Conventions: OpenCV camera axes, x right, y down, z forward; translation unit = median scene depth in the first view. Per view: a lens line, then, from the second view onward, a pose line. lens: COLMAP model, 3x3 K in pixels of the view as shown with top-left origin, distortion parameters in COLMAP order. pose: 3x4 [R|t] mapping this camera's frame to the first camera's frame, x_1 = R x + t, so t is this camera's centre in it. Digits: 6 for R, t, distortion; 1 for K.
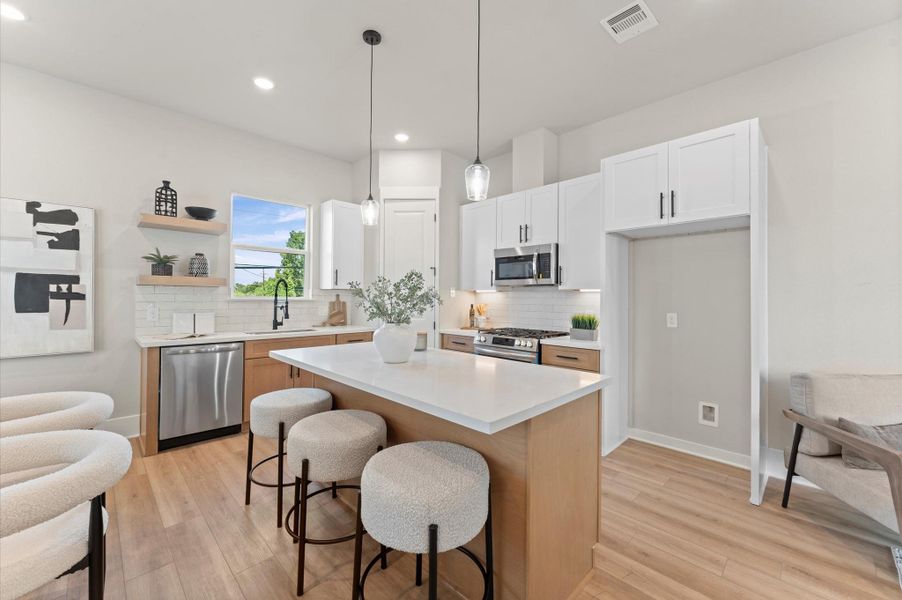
lens RADIAL K [[359.9, 0, 446.6], [0, 359.9, 294.4], [0, 0, 1]] dist [-0.001029, 0.000318]
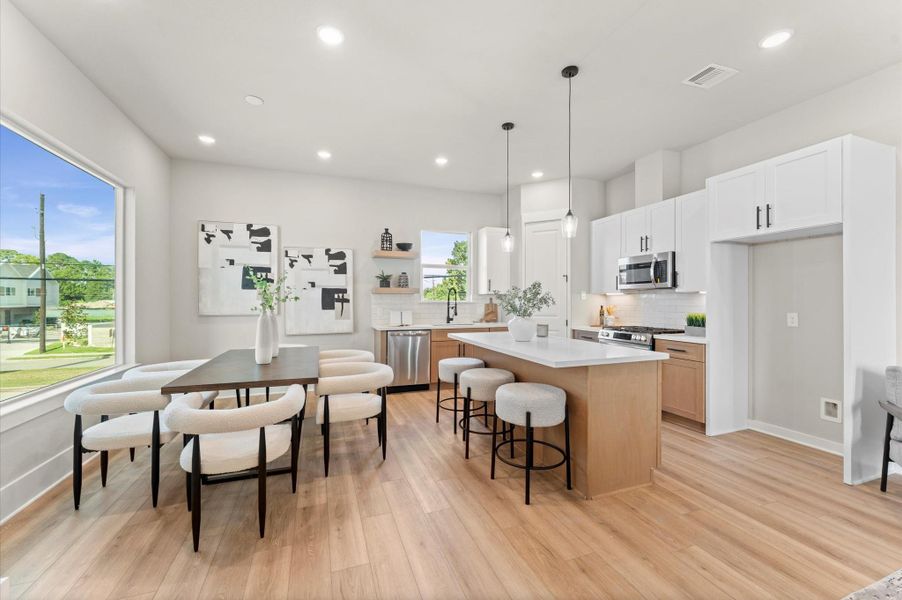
lens RADIAL K [[359.9, 0, 451.2], [0, 359.9, 301.6], [0, 0, 1]] dist [-0.001029, 0.000318]
pose [[0.913248, -0.005314, -0.407369, 0.141826], [0.009604, 0.999918, 0.008488, 0.000130], [0.407291, -0.011664, 0.913224, -0.365413]]
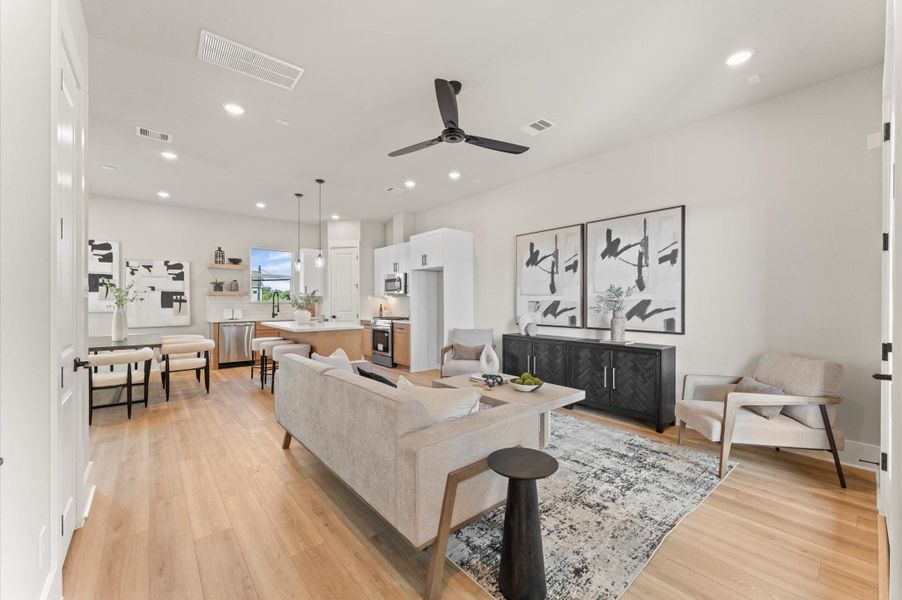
lens RADIAL K [[359.9, 0, 452.0], [0, 359.9, 304.1], [0, 0, 1]] dist [-0.001029, 0.000318]
pose [[0.997262, -0.005385, -0.073748, 0.789889], [0.006535, 0.999861, 0.015368, 0.001165], [0.073655, -0.015808, 0.997159, -1.082988]]
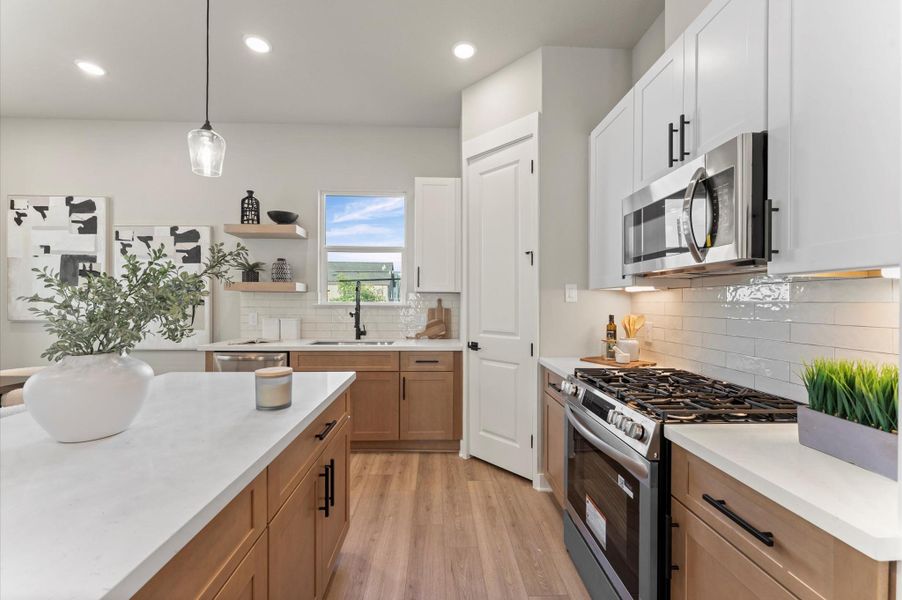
lens RADIAL K [[359.9, 0, 448.5], [0, 359.9, 301.0], [0, 0, 1]] dist [-0.001029, 0.000318]
pose [[0.736691, -0.006244, -0.676201, 0.355850], [0.005682, 0.999979, -0.003043, 0.009996], [0.676206, -0.001601, 0.736711, 0.640619]]
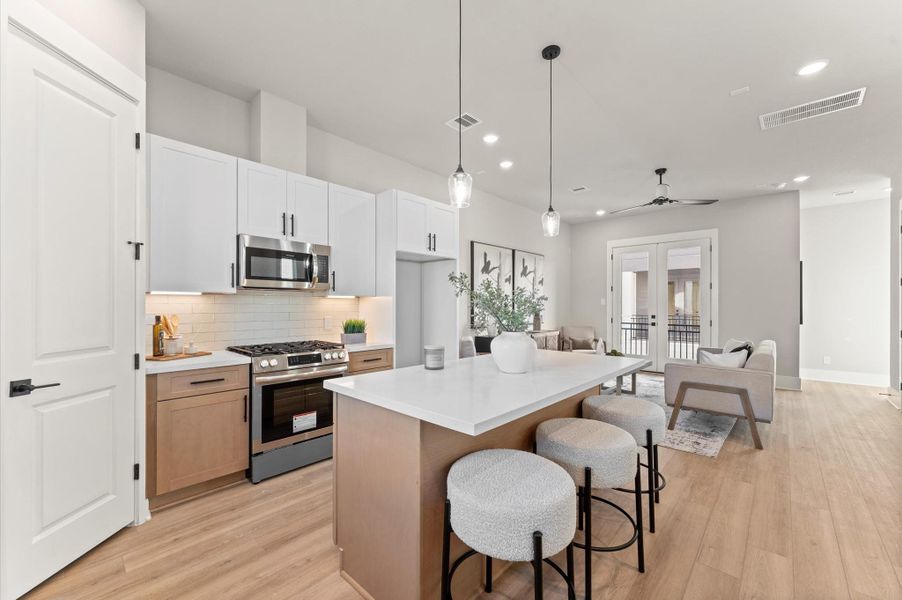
lens RADIAL K [[359.9, 0, 450.1], [0, 359.9, 306.6], [0, 0, 1]] dist [-0.001029, 0.000318]
pose [[-0.049596, -0.008801, 0.998731, -0.728009], [-0.007801, 0.999934, 0.008424, 0.005581], [-0.998739, -0.007373, -0.049661, 0.810929]]
